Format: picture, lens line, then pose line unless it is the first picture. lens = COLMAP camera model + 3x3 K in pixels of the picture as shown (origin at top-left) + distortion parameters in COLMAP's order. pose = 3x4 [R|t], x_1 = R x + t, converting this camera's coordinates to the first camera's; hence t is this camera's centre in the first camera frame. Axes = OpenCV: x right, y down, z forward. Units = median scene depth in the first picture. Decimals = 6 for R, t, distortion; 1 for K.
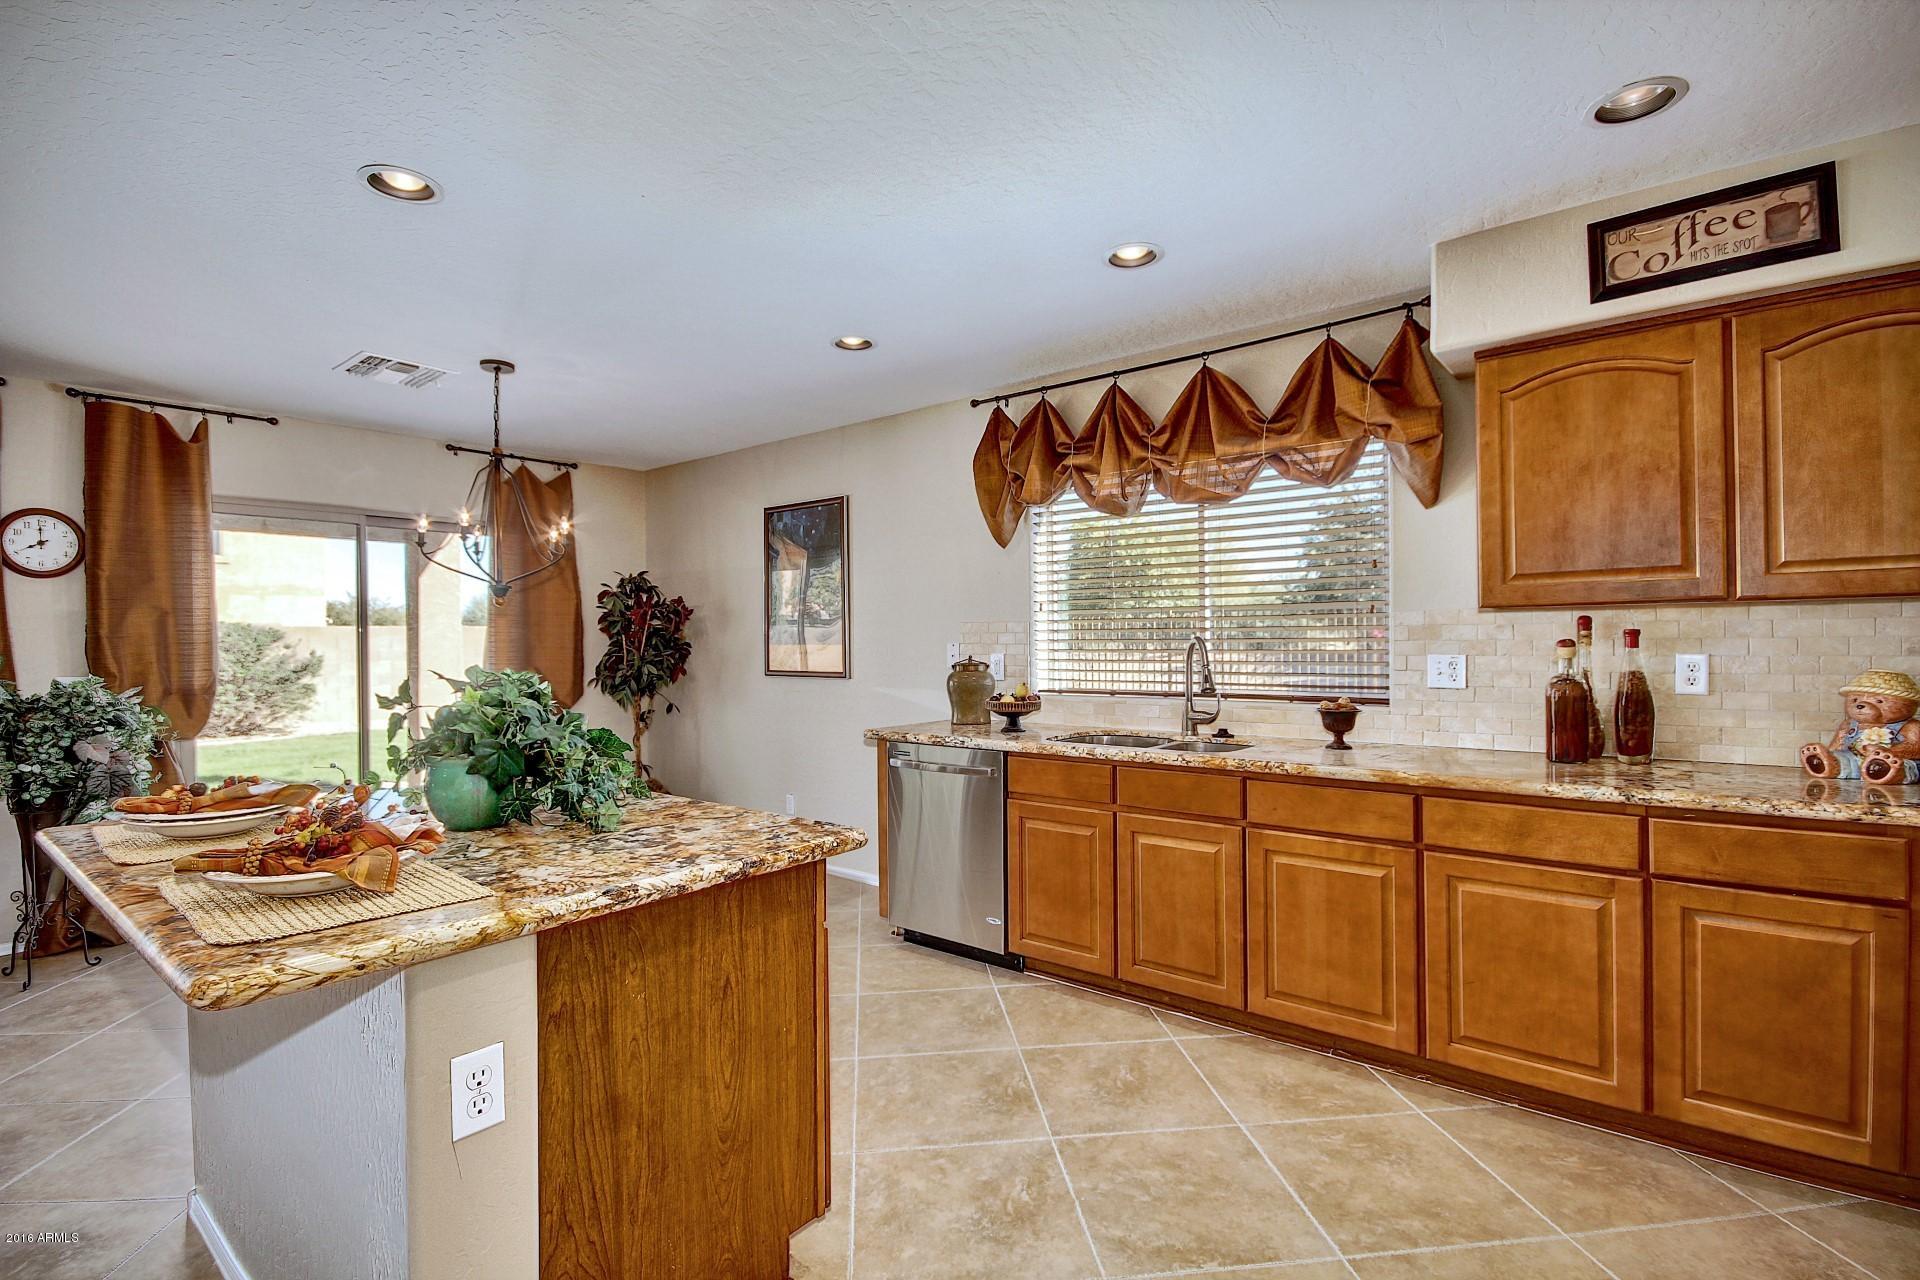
lens RADIAL K [[883.7, 0, 967.5], [0, 883.7, 644.8], [0, 0, 1]] dist [-0.010608, -0.000154]
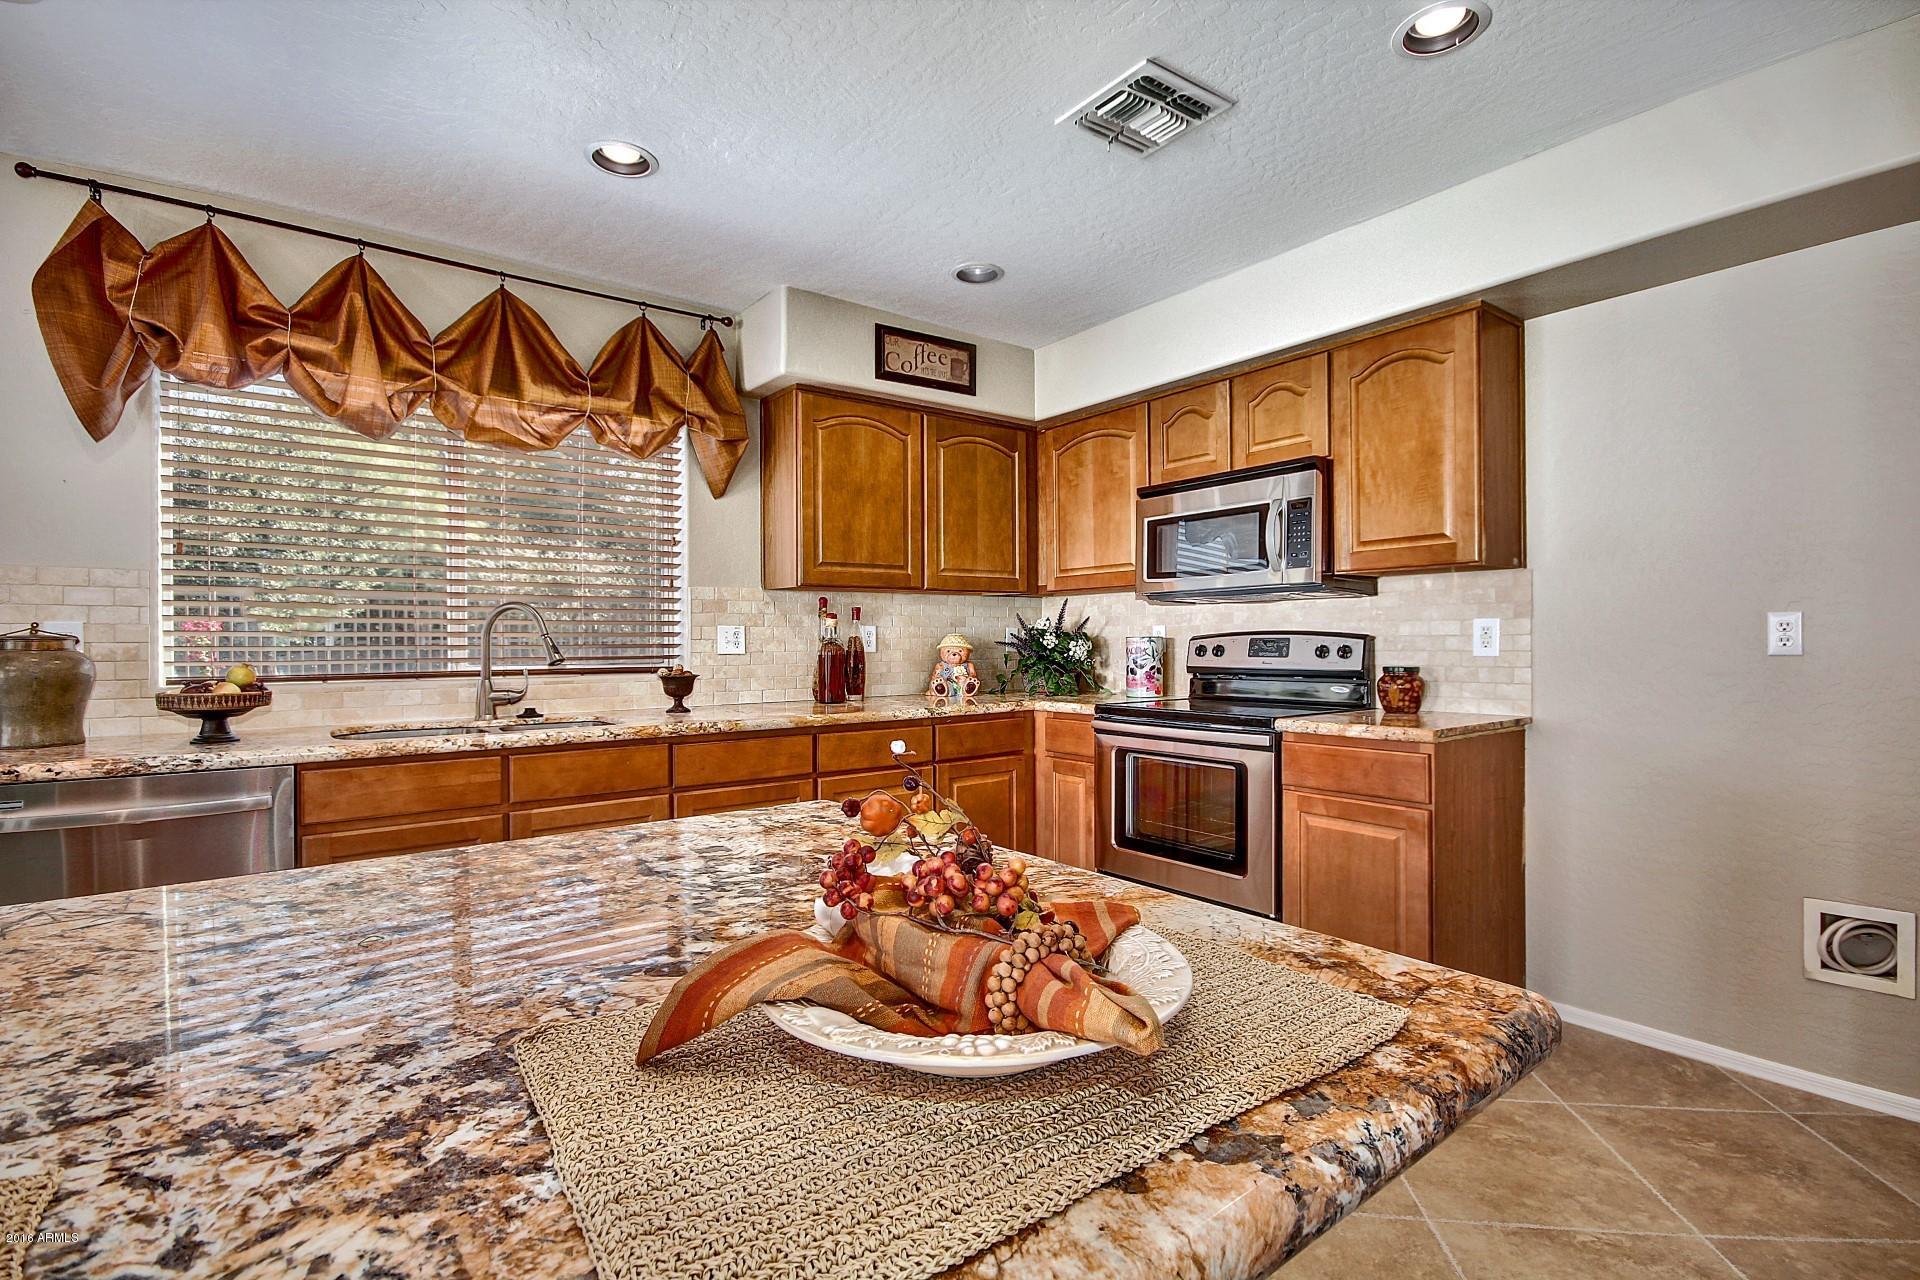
lens RADIAL K [[883.7, 0, 964.8], [0, 883.7, 646.6], [0, 0, 1]] dist [-0.010608, -0.000154]
pose [[0.233924, 0.000433, 0.972255, -0.436451], [0.007254, 0.999971, -0.002190, 0.036244], [-0.972228, 0.007565, 0.233915, 0.346091]]
